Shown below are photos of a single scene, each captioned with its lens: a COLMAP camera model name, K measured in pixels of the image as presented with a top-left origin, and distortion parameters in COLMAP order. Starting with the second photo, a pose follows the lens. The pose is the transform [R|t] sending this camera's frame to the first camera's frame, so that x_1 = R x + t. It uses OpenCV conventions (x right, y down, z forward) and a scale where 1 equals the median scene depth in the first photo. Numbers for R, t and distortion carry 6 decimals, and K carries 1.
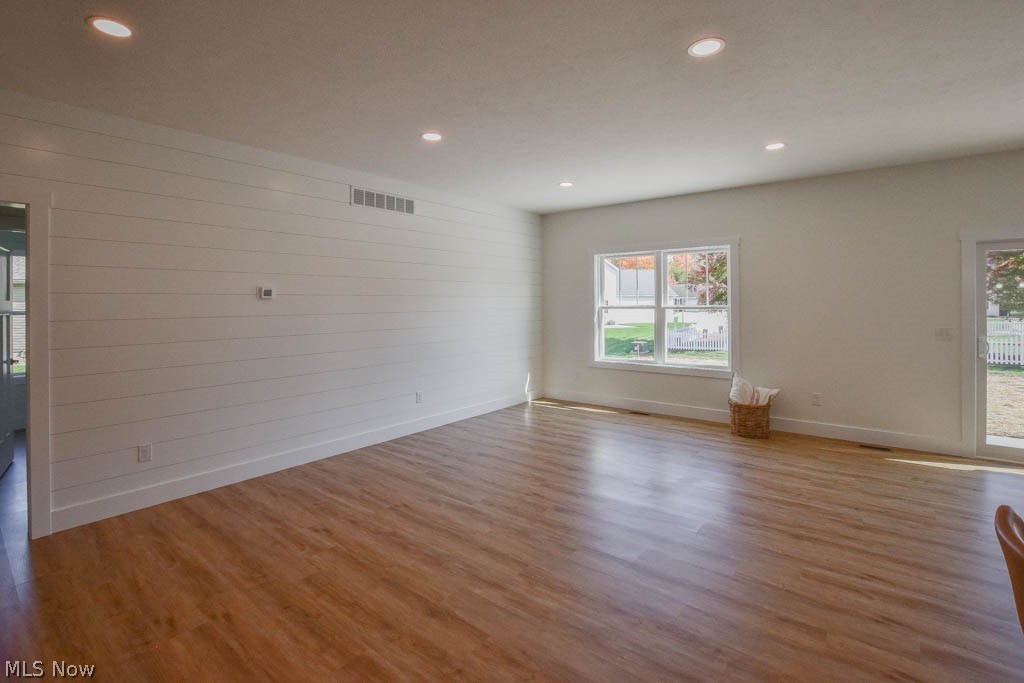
lens RADIAL K [[473.2, 0, 510.5], [0, 473.2, 302.7], [0, 0, 1]] dist [-0.023233, -0.000134]
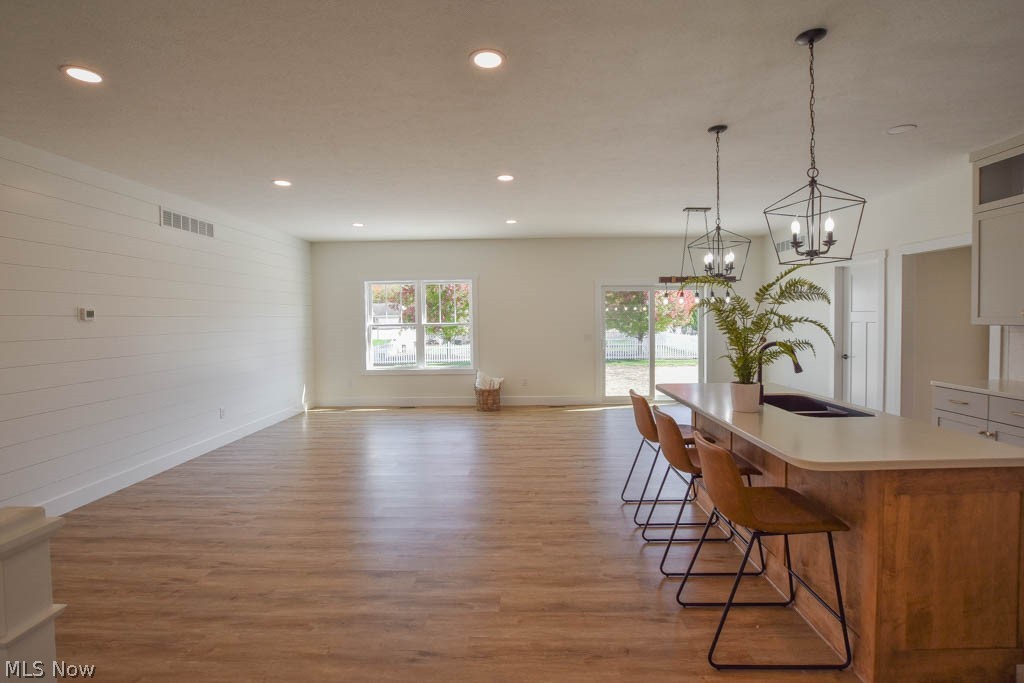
lens RADIAL K [[461.5, 0, 514.3], [0, 461.5, 332.6], [0, 0, 1]] dist [-0.020811, 0.000068]
pose [[0.800994, -0.023368, 0.598216, -0.295979], [0.008004, 0.999567, 0.028329, -0.001998], [-0.598619, -0.017903, 0.800834, -0.211597]]
